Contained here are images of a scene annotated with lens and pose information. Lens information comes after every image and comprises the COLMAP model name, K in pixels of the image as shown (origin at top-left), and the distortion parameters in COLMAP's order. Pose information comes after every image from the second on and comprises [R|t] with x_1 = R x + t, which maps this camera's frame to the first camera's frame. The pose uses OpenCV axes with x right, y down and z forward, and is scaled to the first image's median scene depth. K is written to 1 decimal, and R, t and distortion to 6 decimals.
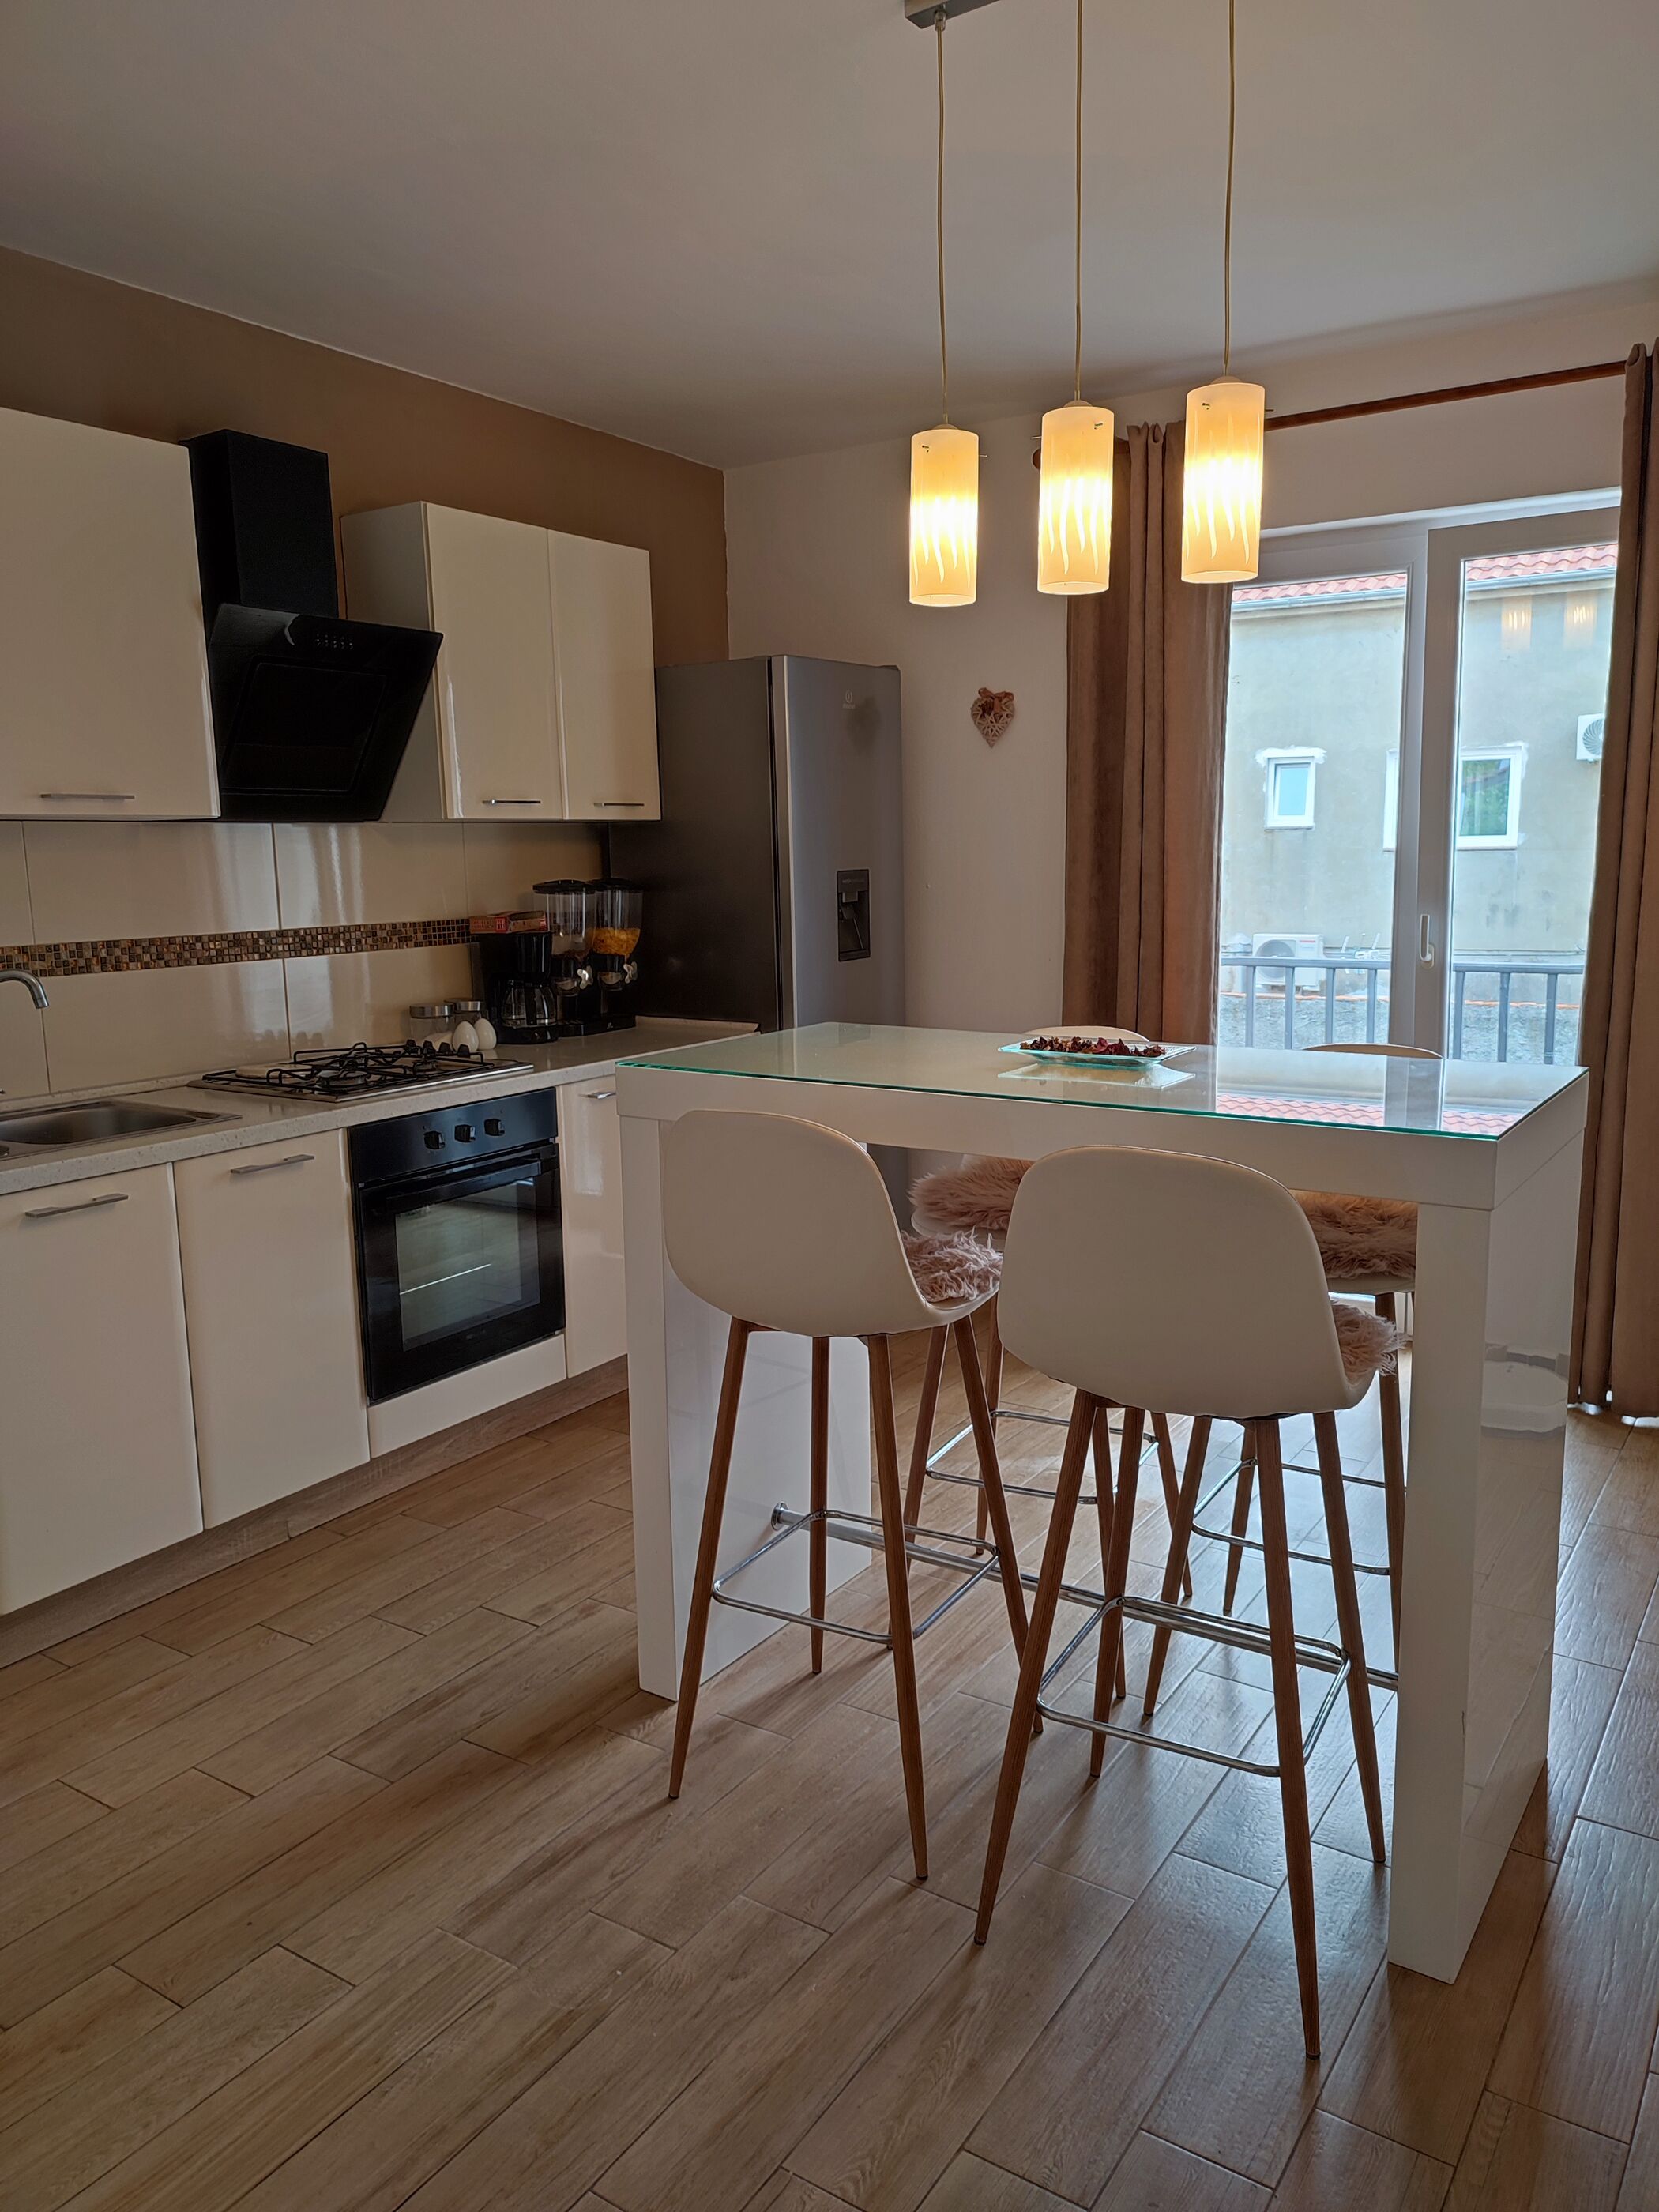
lens RADIAL K [[1607.9, 0, 832.6], [0, 1607.9, 1105.9], [0, 0, 1]] dist [0.033155, -0.033300]
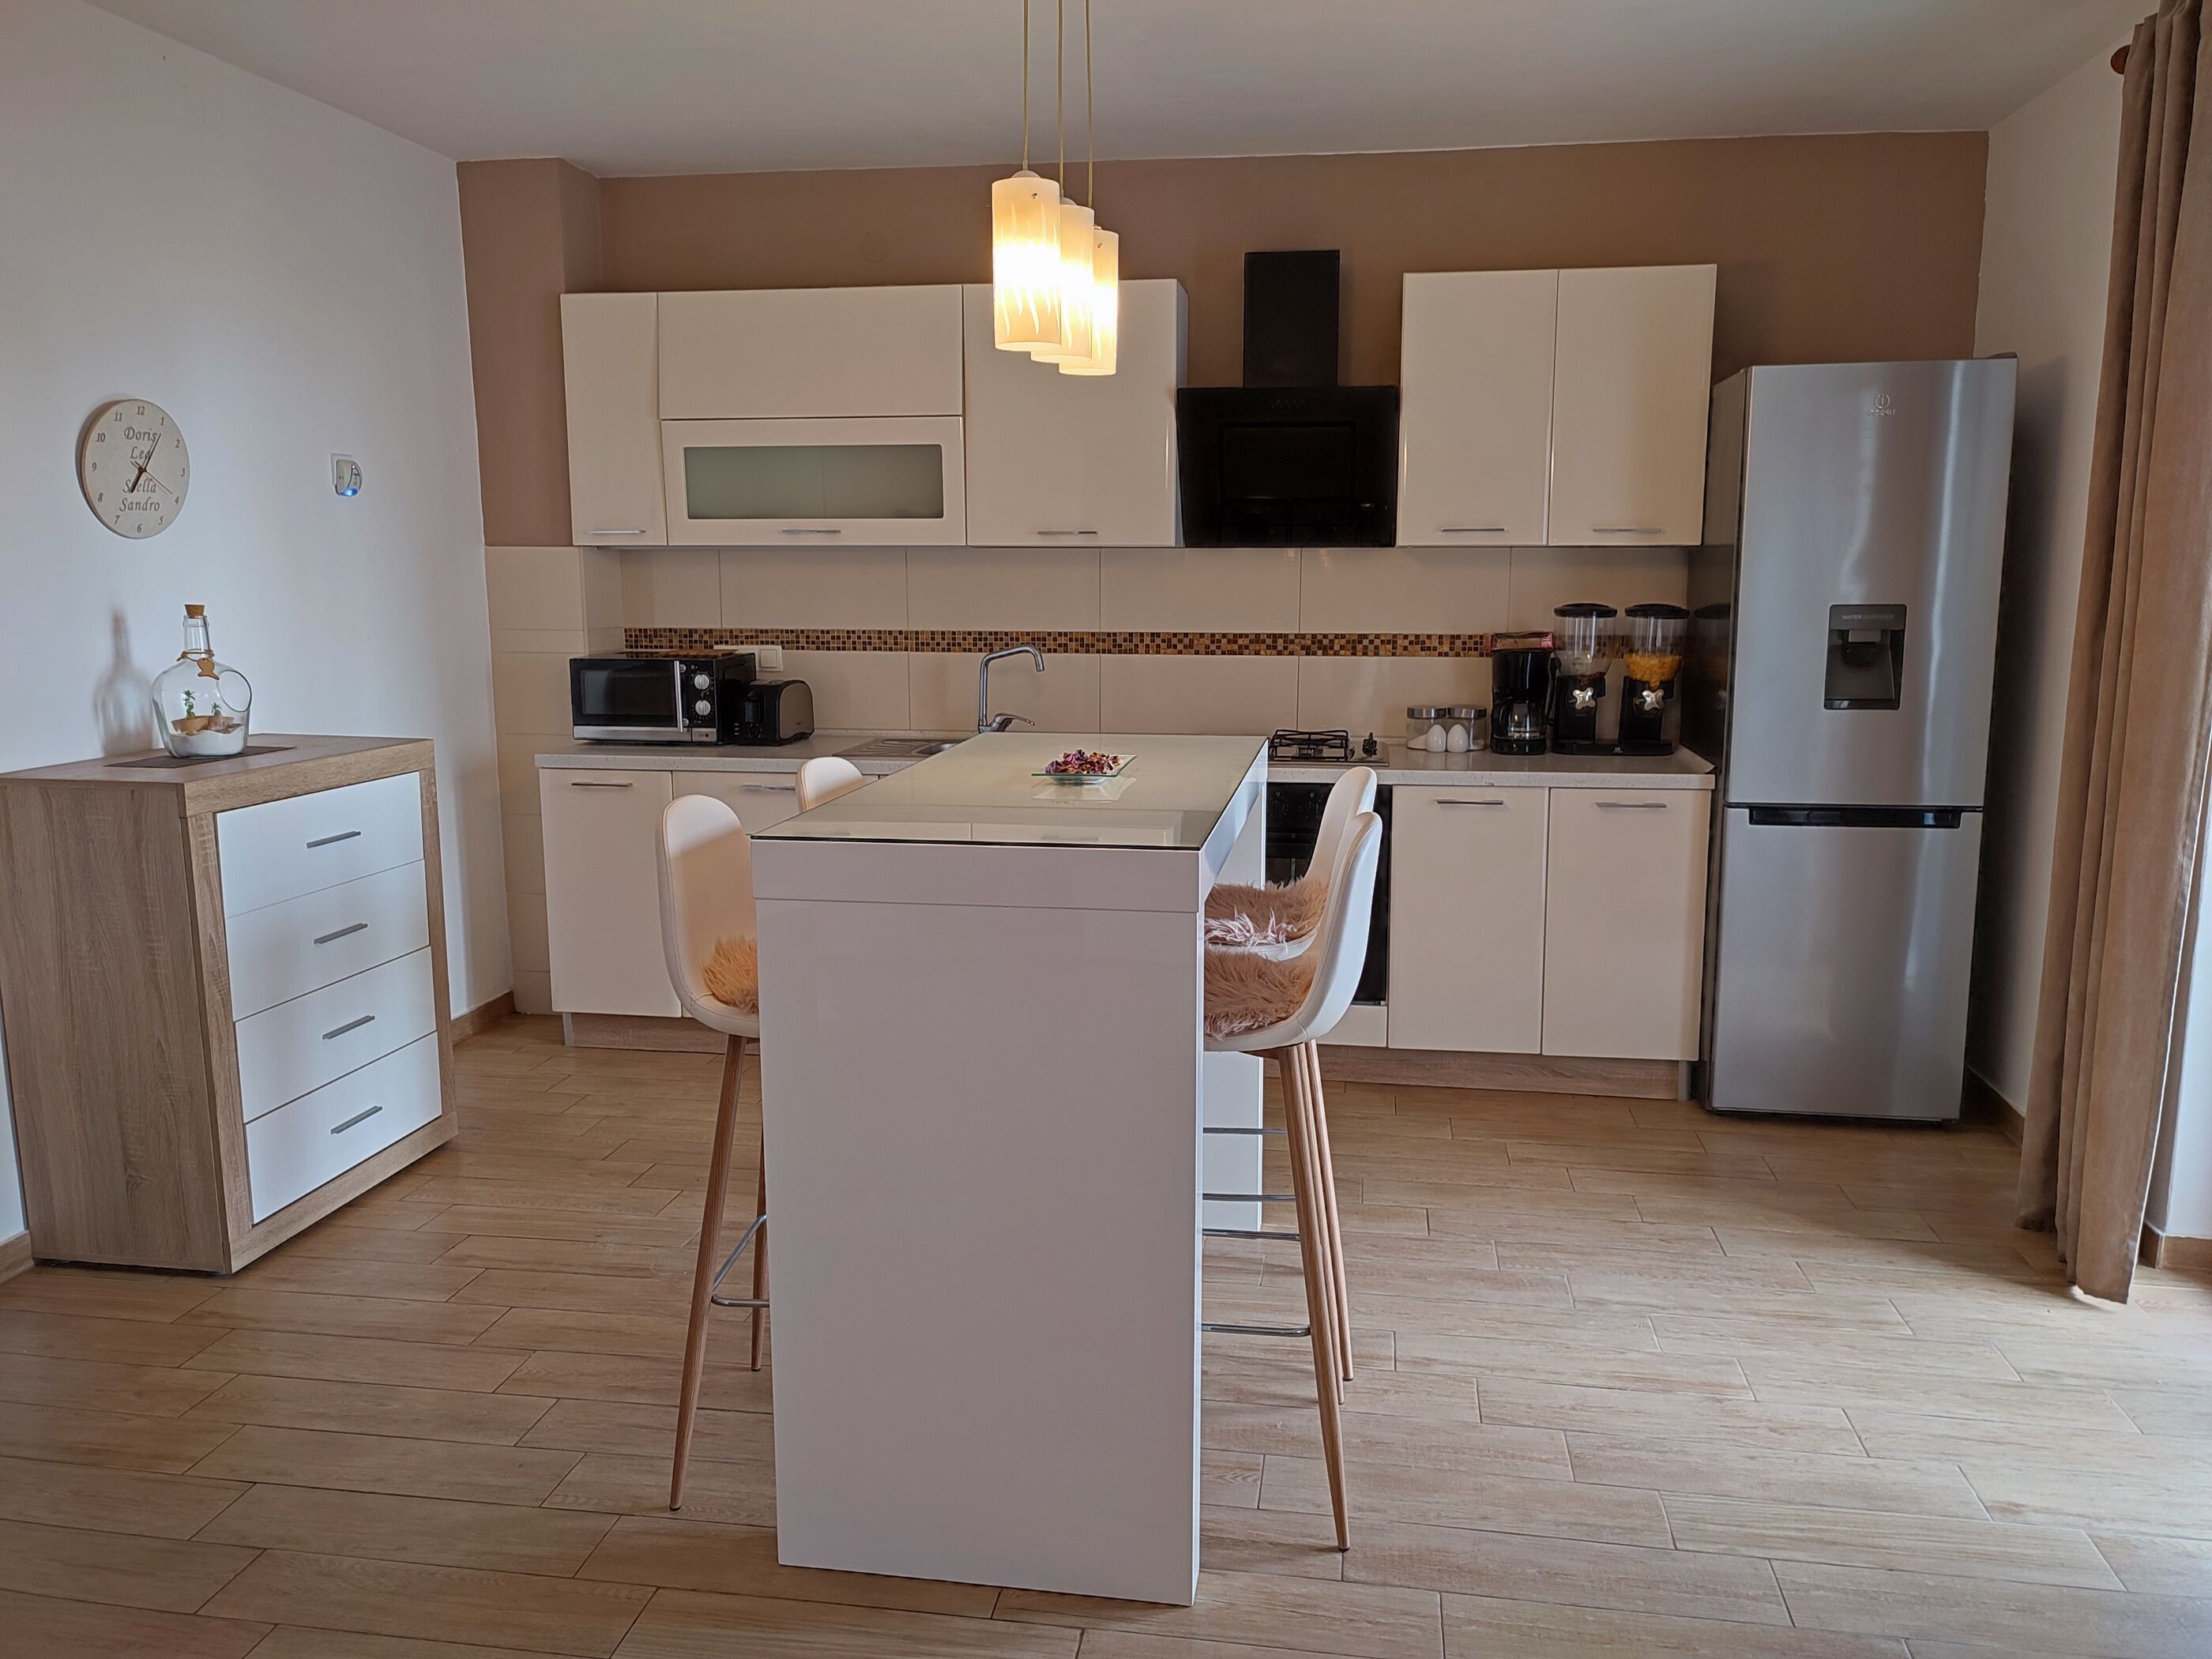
lens RADIAL K [[1607.9, 0, 1106.2], [0, 1607.9, 821.3], [0, 0, 1]] dist [0.033155, -0.033300]
pose [[0.413830, 0.163343, -0.895580, 0.734273], [-0.154072, 0.982146, 0.107938, -0.076211], [0.897222, 0.093316, 0.431608, 0.331443]]
